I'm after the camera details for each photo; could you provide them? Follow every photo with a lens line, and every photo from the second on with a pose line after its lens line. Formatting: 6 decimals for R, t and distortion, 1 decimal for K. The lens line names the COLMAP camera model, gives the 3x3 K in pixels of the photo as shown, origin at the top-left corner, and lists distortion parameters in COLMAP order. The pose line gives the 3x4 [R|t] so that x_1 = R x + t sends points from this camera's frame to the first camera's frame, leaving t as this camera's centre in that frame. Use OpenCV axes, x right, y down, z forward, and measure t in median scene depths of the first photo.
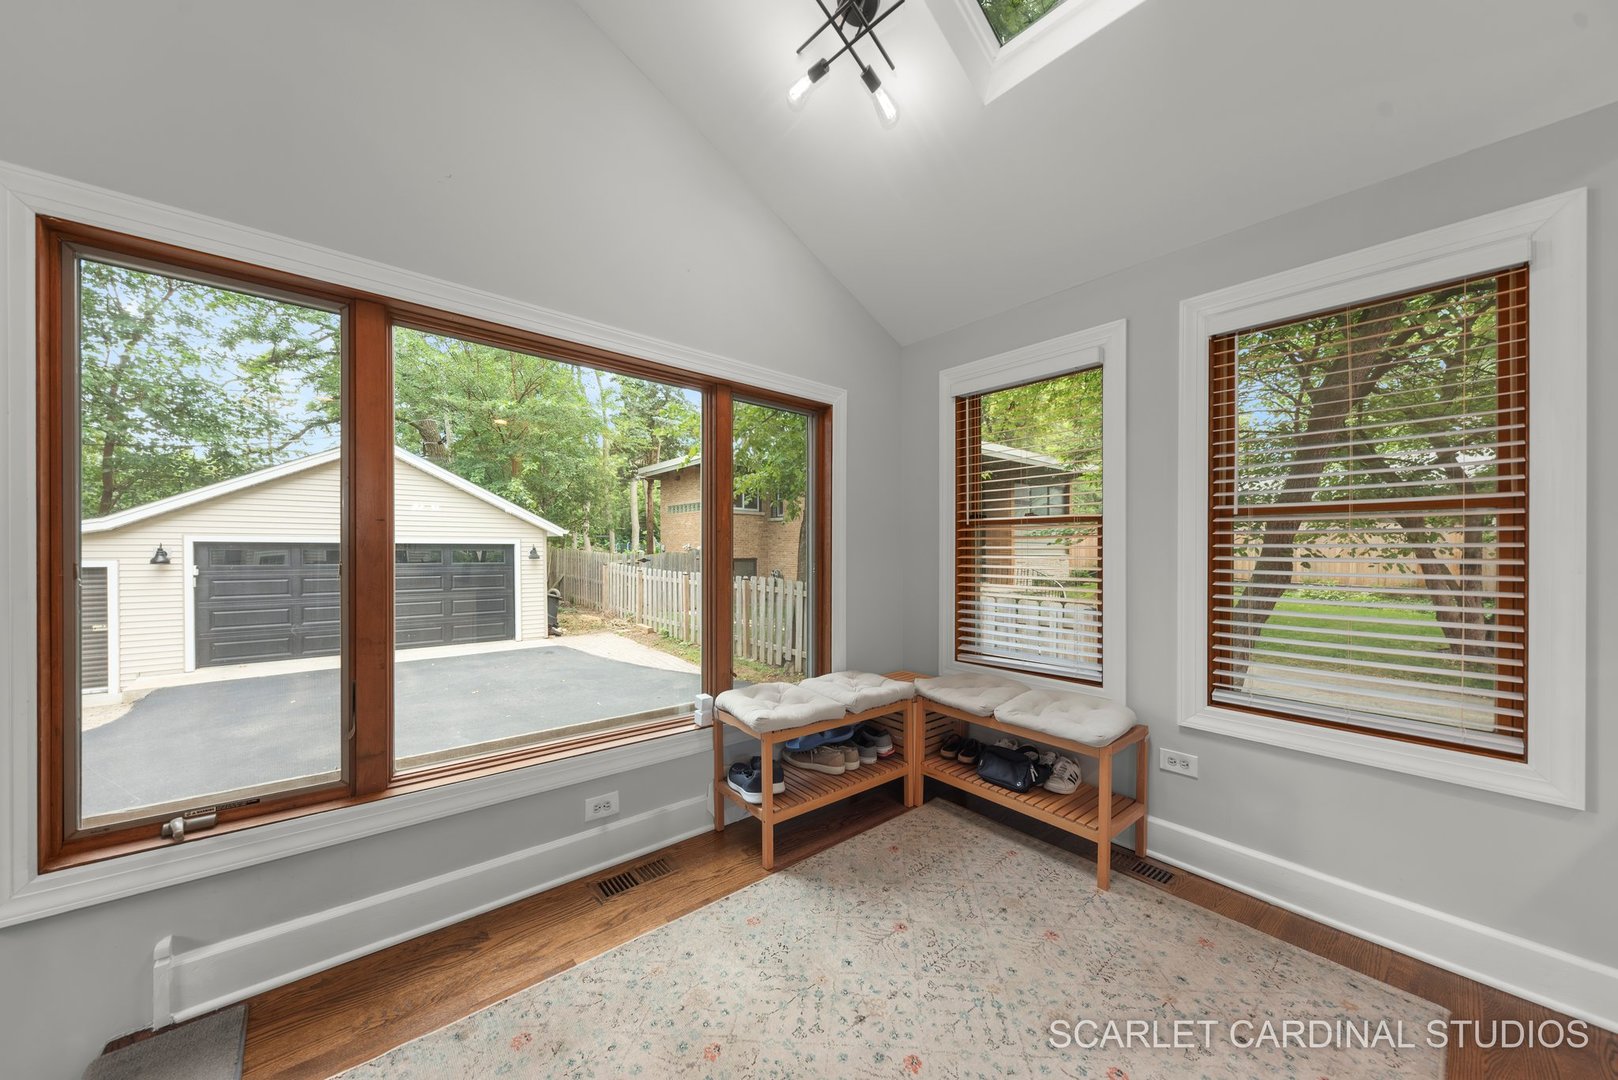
lens RADIAL K [[562.6, 0, 808.3], [0, 562.6, 550.9], [0, 0, 1]] dist [0.002407, -0.000269]
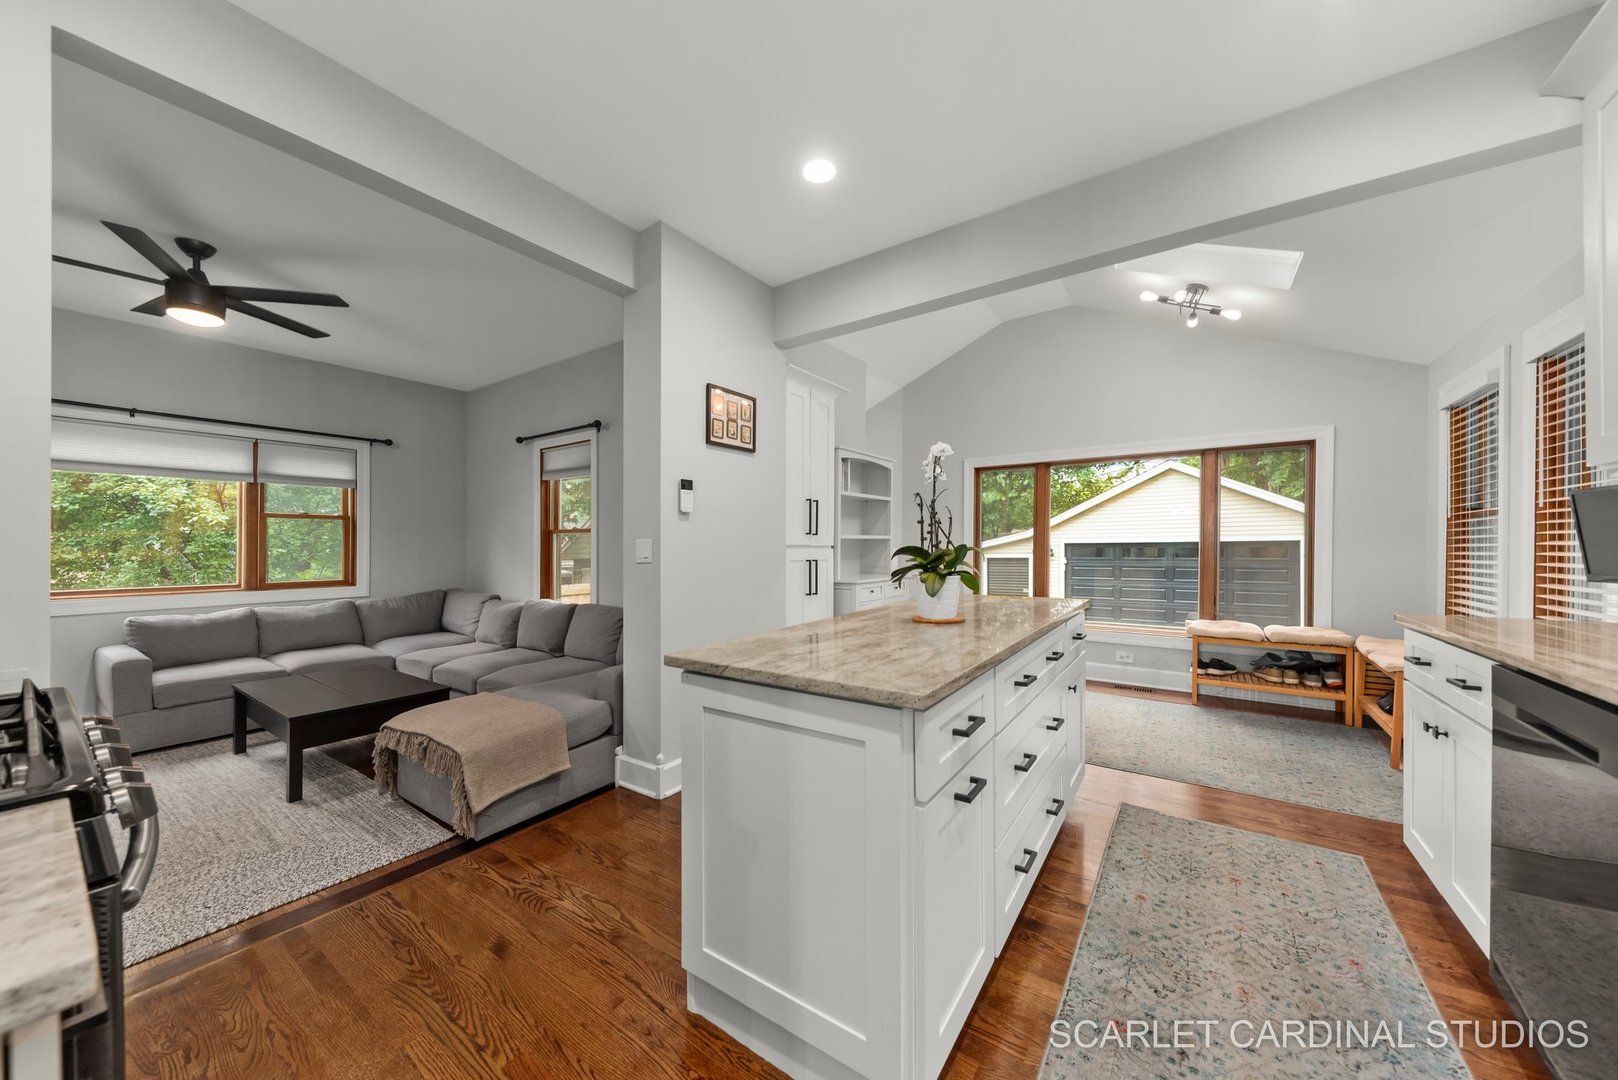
lens RADIAL K [[562.6, 0, 803.9], [0, 562.6, 545.1], [0, 0, 1]] dist [0.002407, -0.000269]
pose [[0.260127, -0.012541, -0.965493, 0.271998], [0.006354, 0.999916, -0.011276, 0.004542], [0.965554, -0.003201, 0.260185, -0.150666]]
